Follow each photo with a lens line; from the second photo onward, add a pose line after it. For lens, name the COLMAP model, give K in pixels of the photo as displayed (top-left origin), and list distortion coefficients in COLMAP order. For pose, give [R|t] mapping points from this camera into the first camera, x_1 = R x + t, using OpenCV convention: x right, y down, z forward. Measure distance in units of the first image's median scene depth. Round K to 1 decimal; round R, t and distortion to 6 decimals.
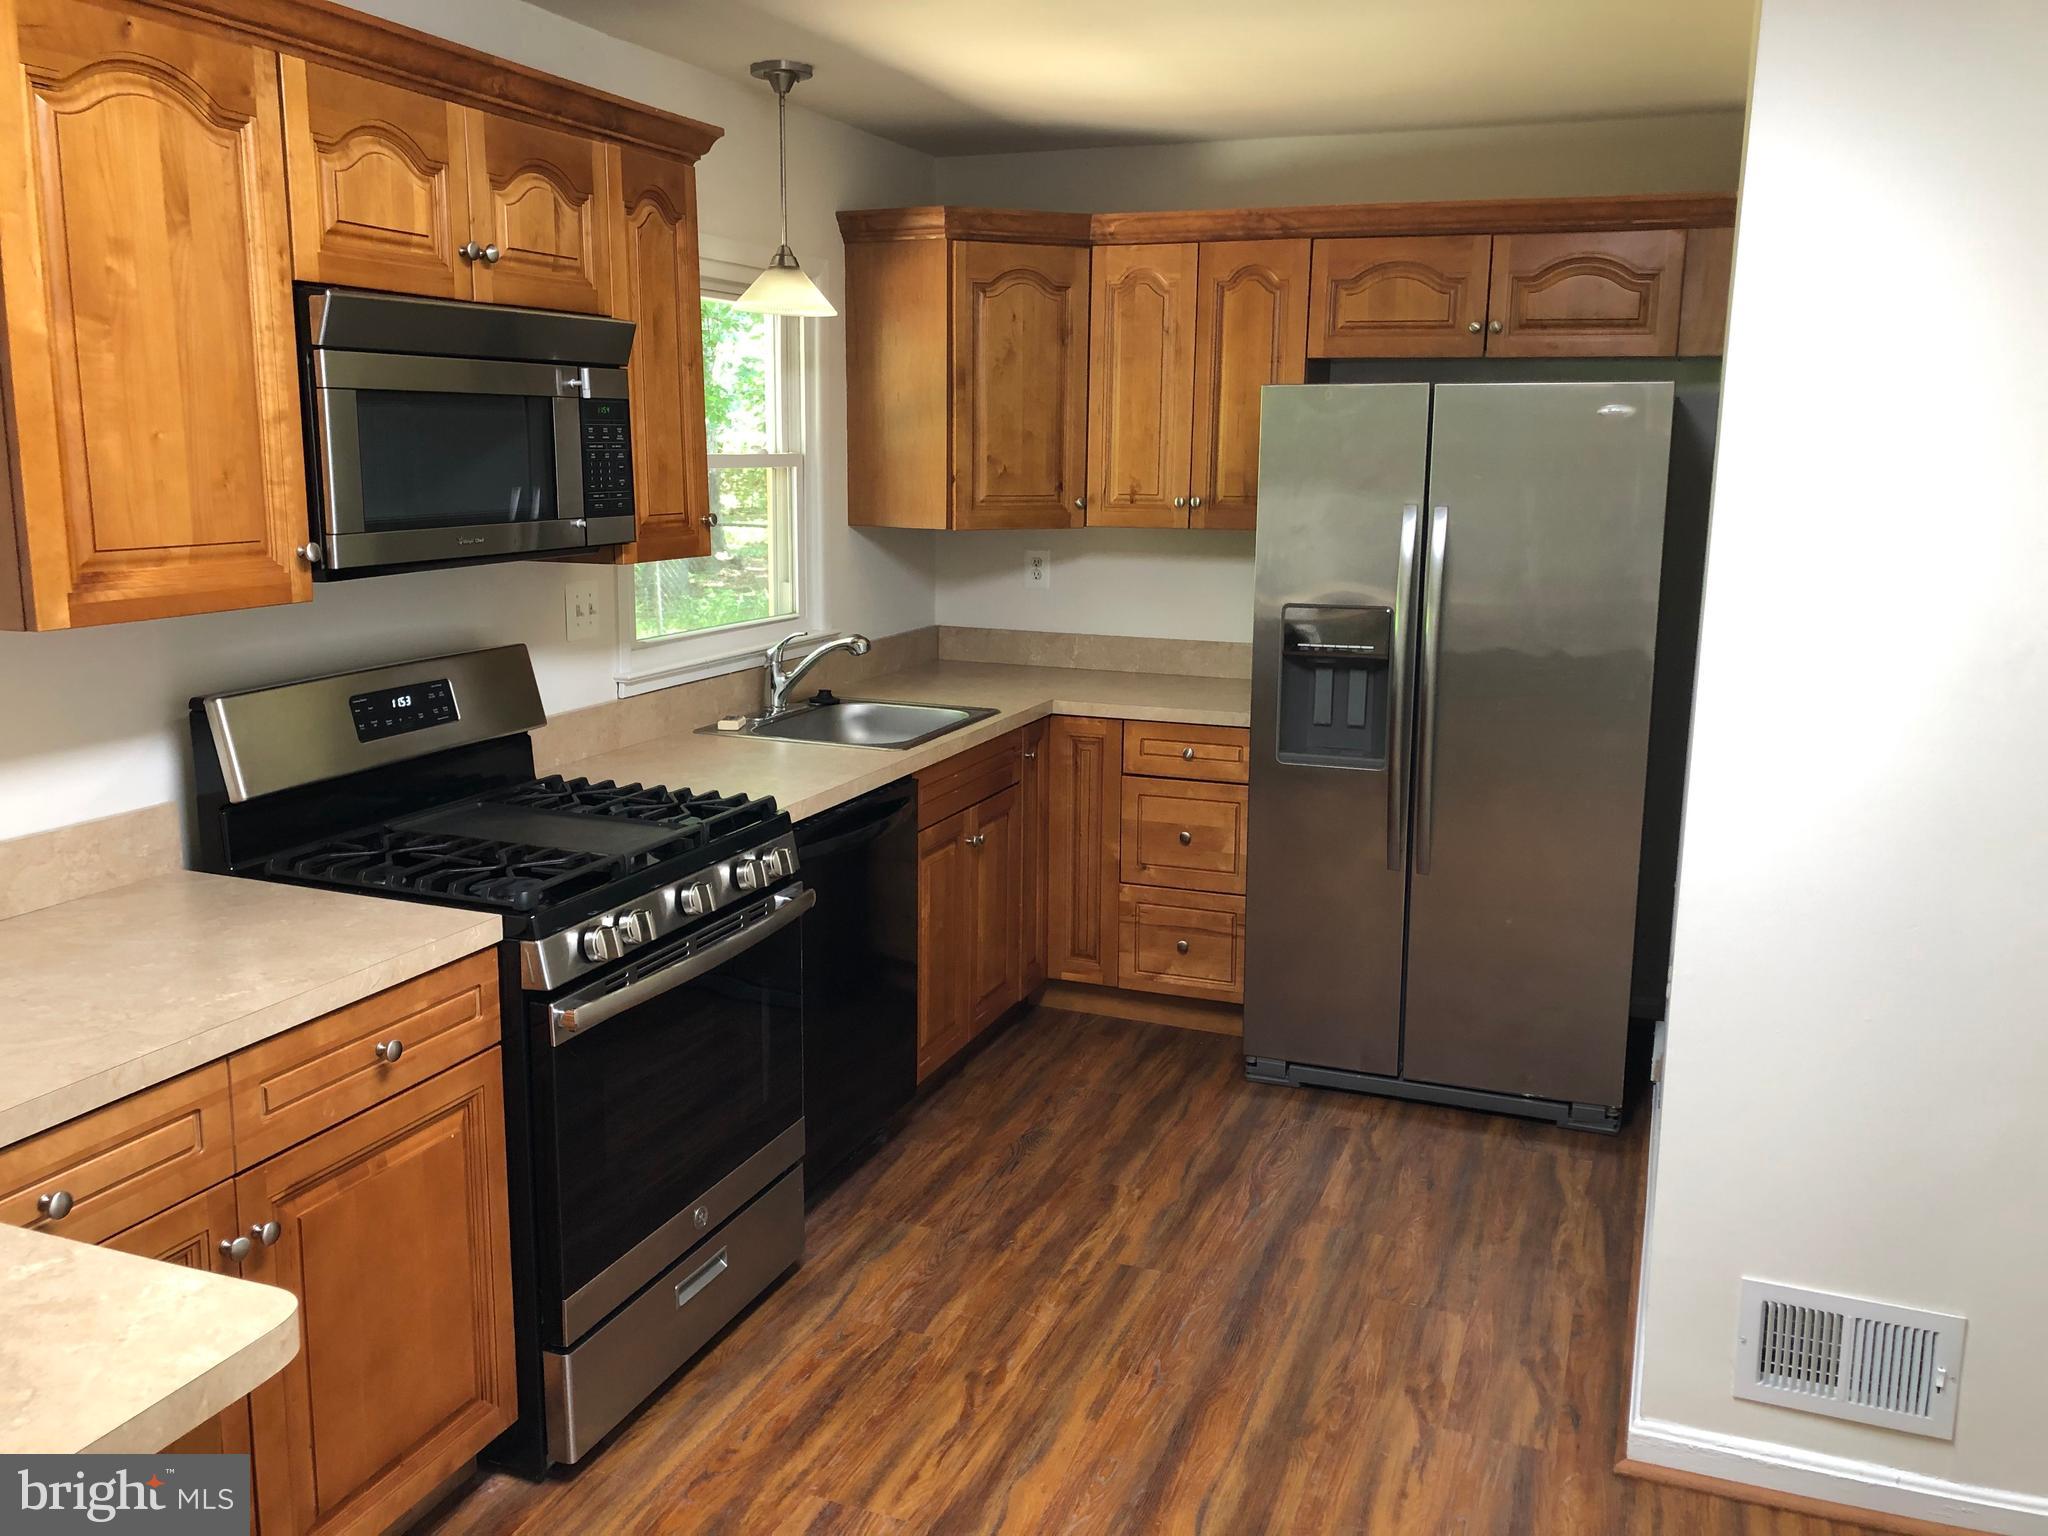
lens RADIAL K [[1670.2, 0, 1016.2], [0, 1670.2, 747.5], [0, 0, 1]] dist [0.003865, -0.026095]
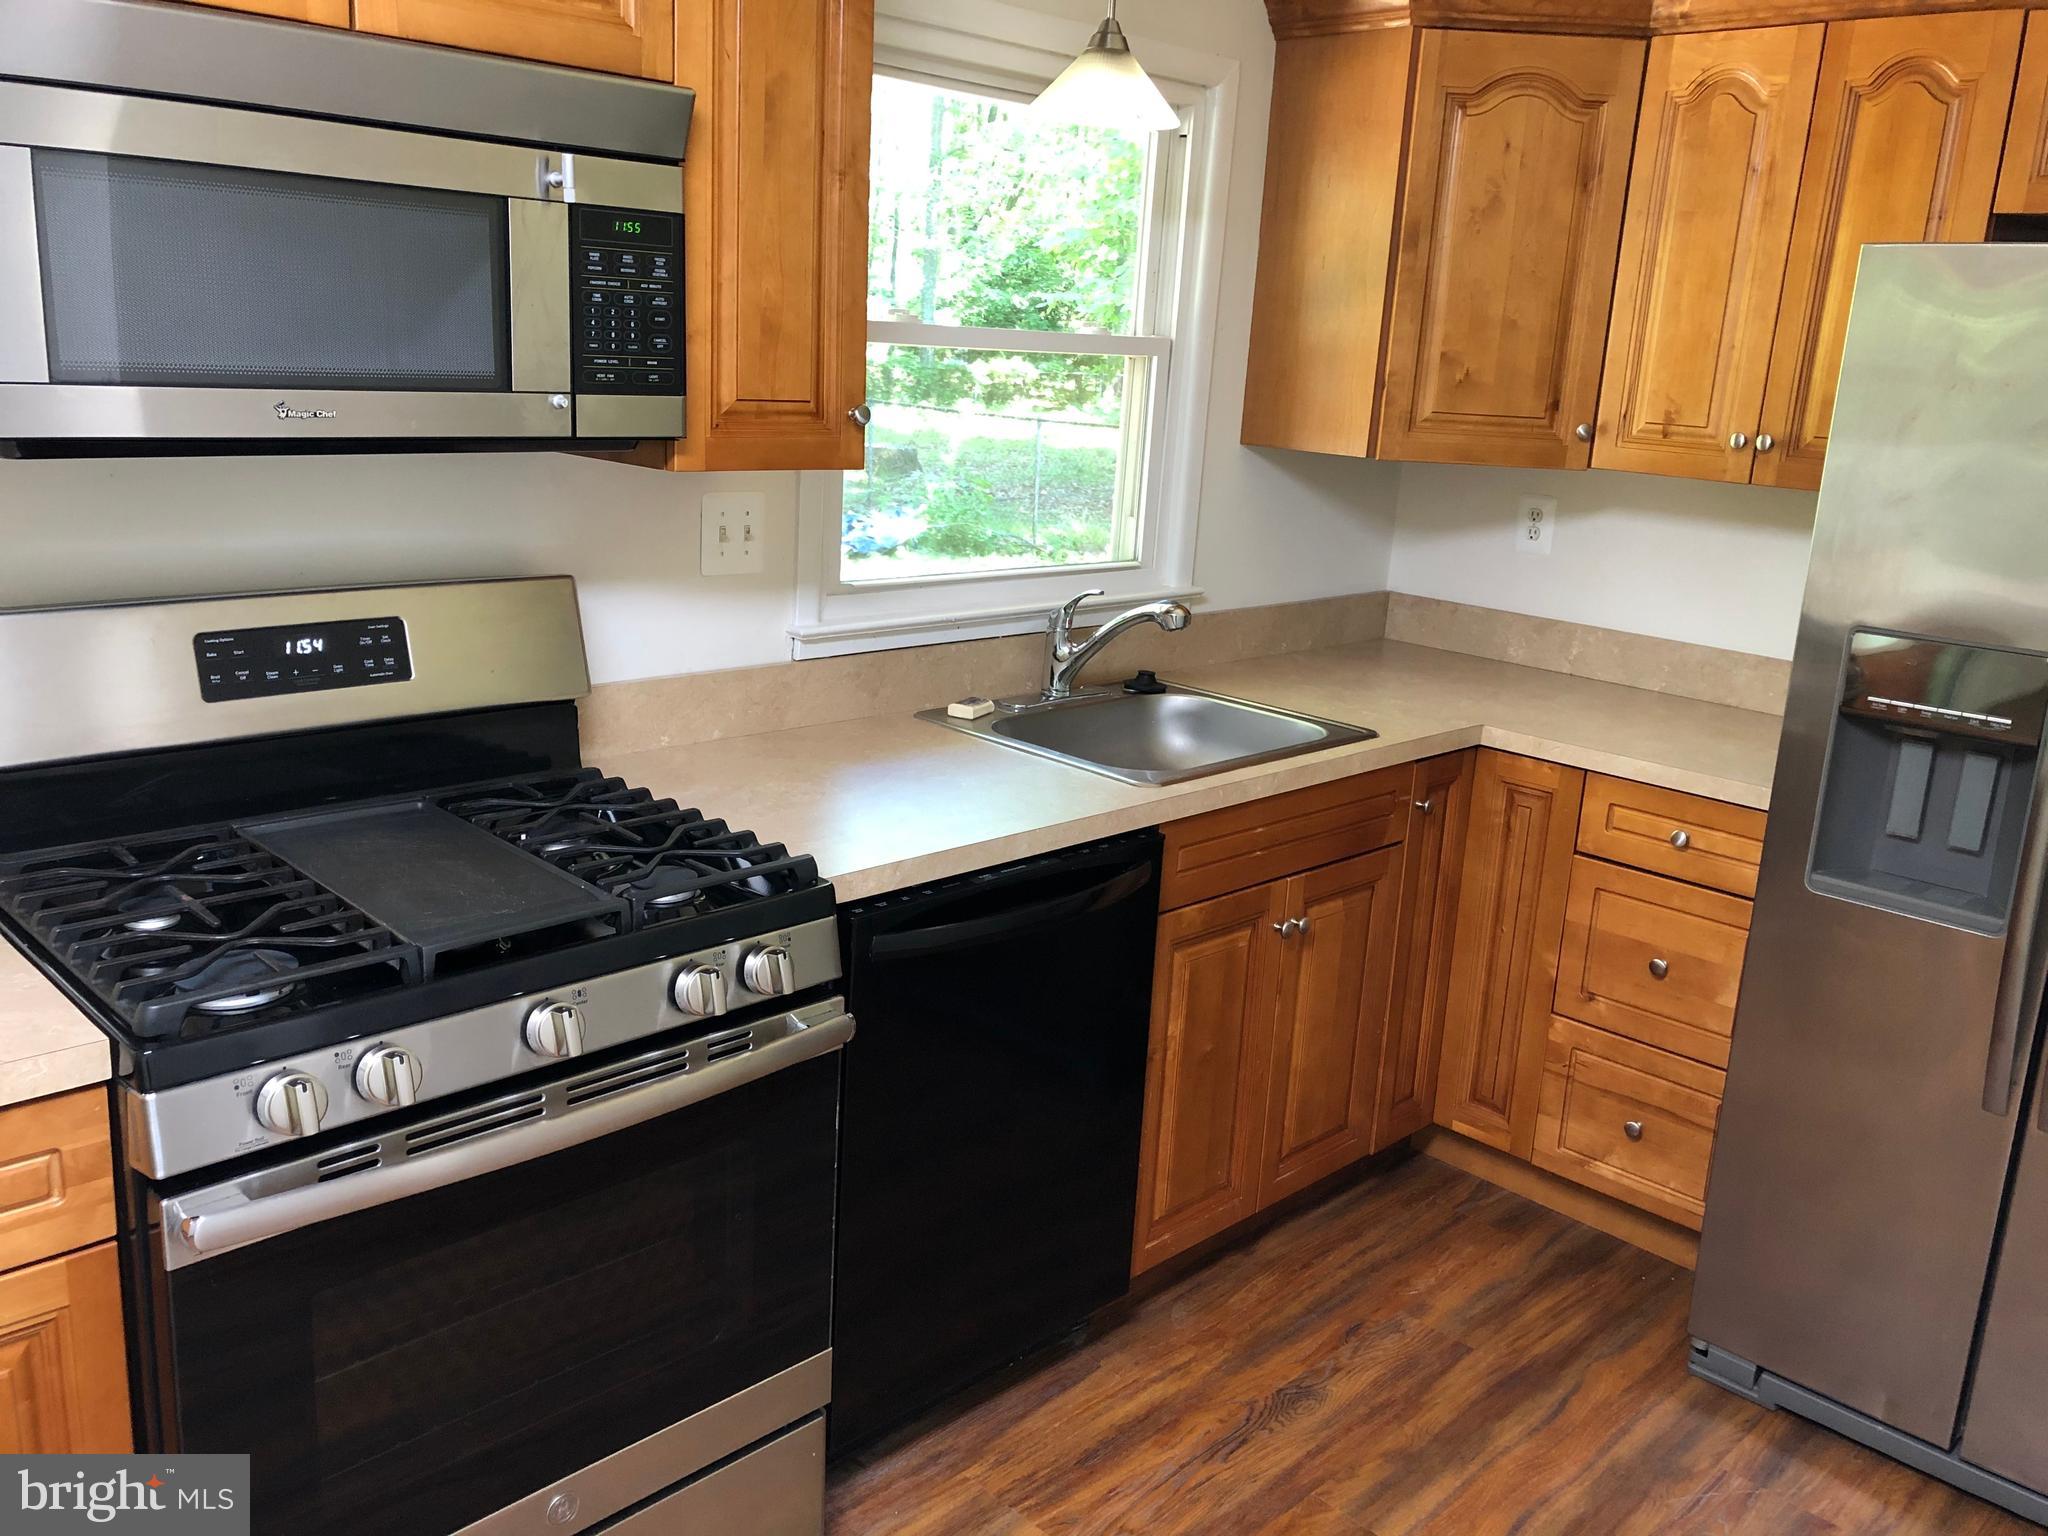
lens RADIAL K [[1670.2, 0, 1016.2], [0, 1670.2, 747.5], [0, 0, 1]] dist [0.003865, -0.026095]
pose [[0.912200, 0.136040, -0.386503, 0.121684], [-0.117954, 0.990531, 0.070256, -0.048828], [0.392401, -0.018498, 0.919608, 0.340664]]
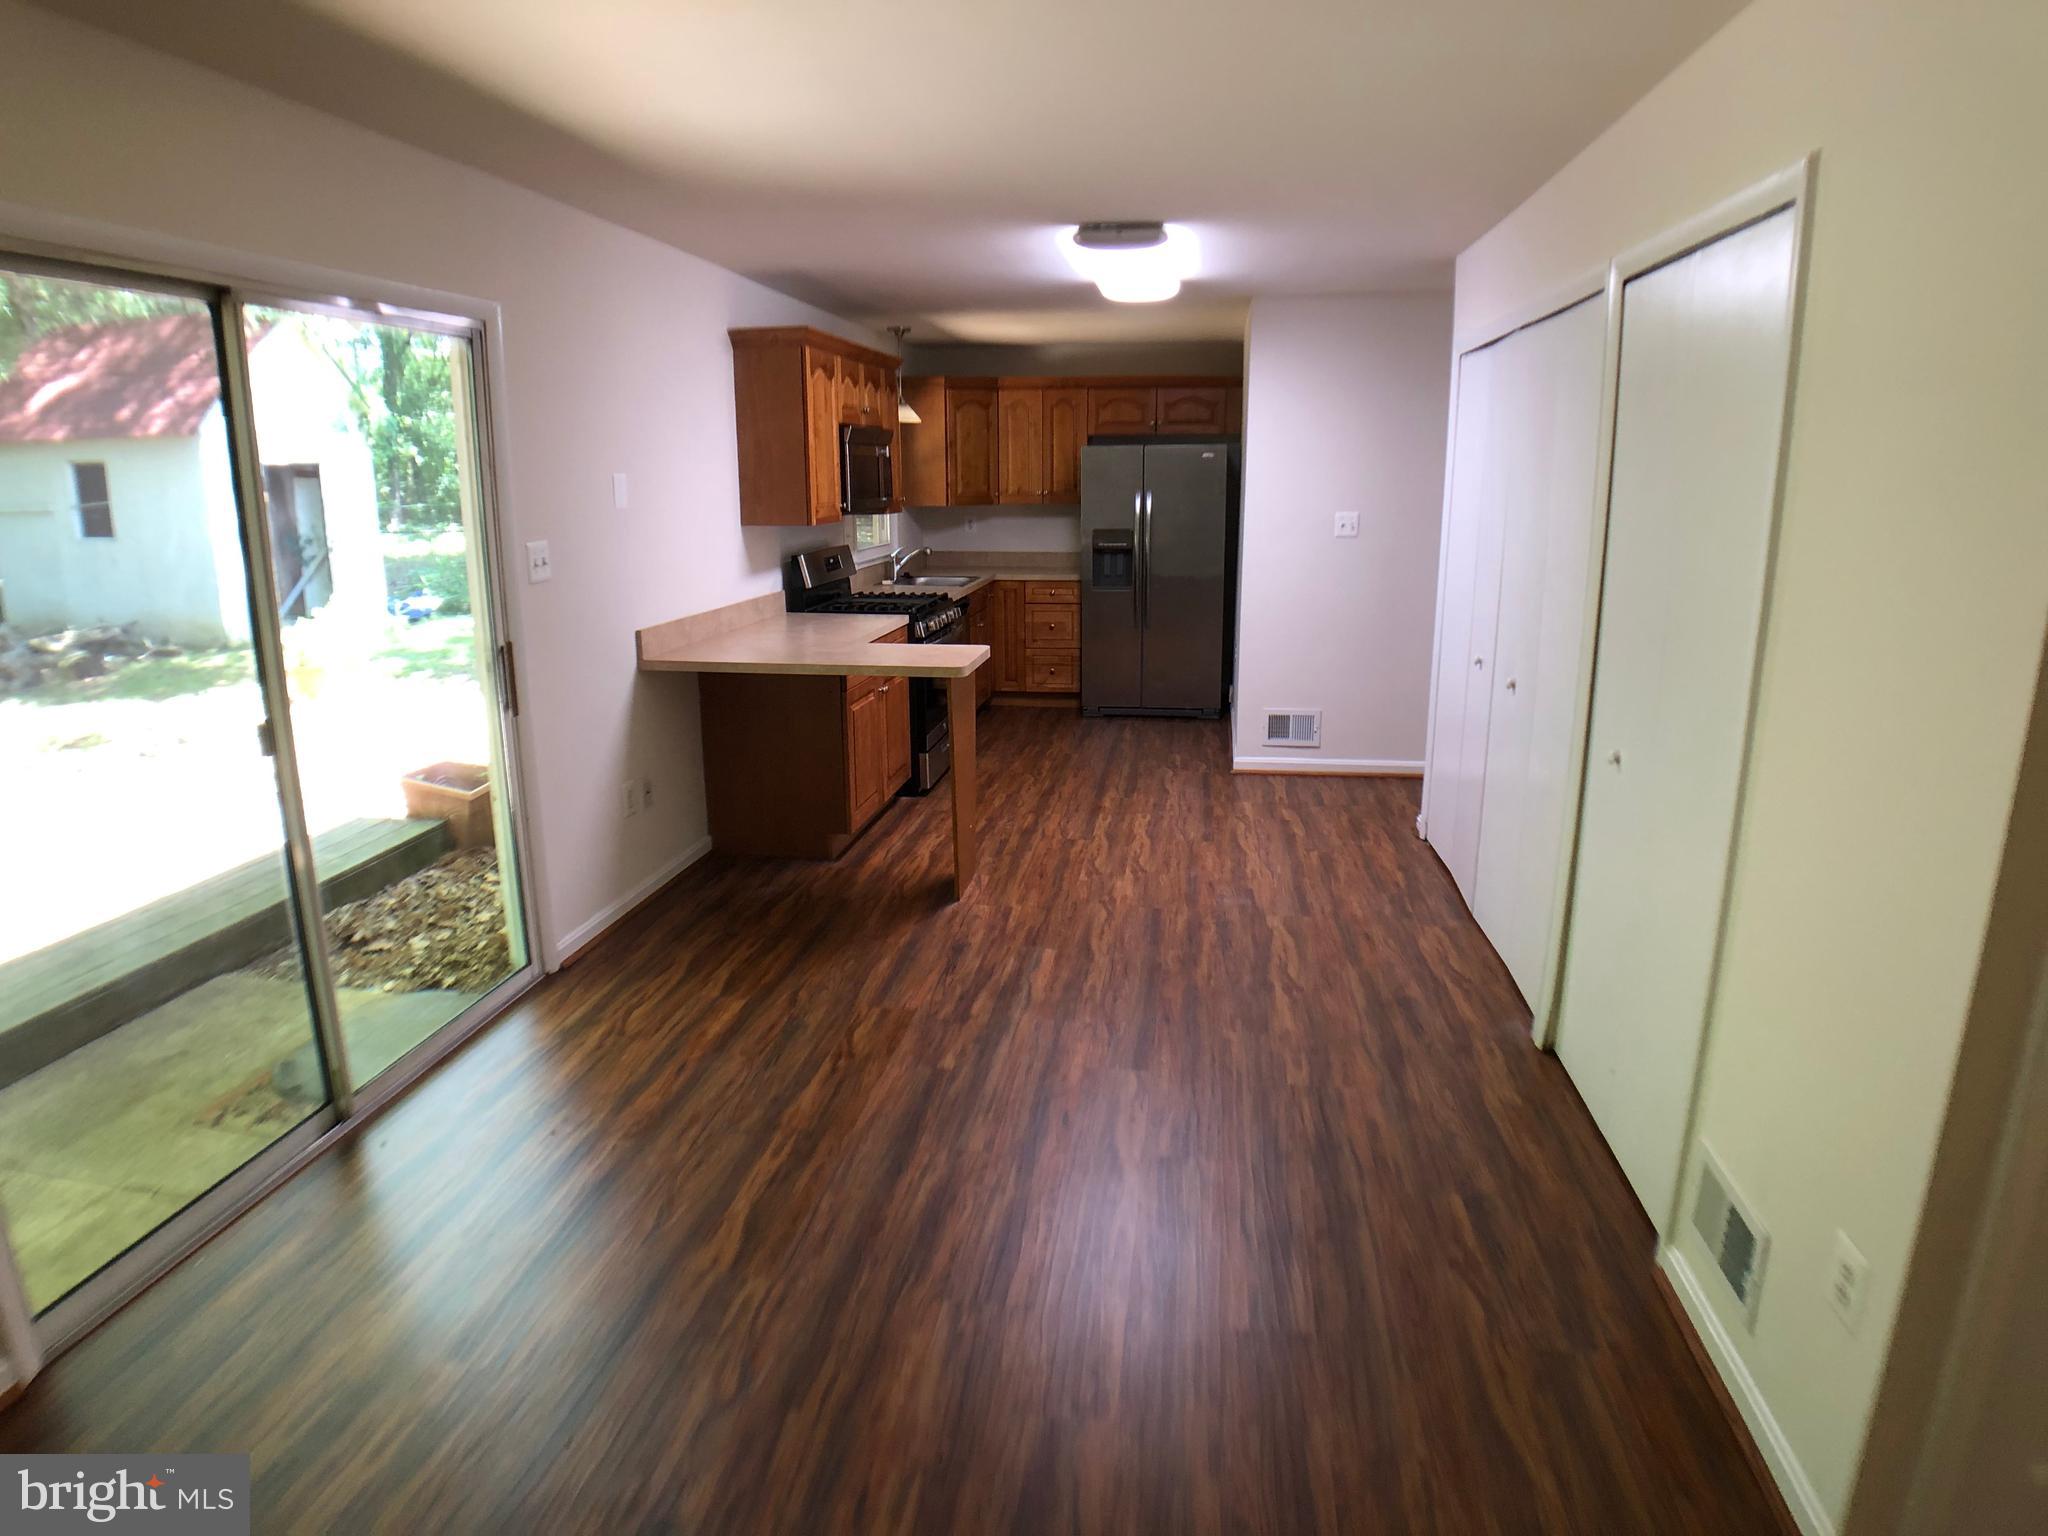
lens RADIAL K [[1224.7, 0, 1024.0], [0, 1224.7, 768.0], [0, 0, 1]] dist [-0.076395, -0.001331]
pose [[0.973966, -0.065782, 0.216939, -0.381325], [0.053302, 0.996596, 0.062893, 0.158892], [-0.220337, -0.049692, 0.974157, -0.860568]]
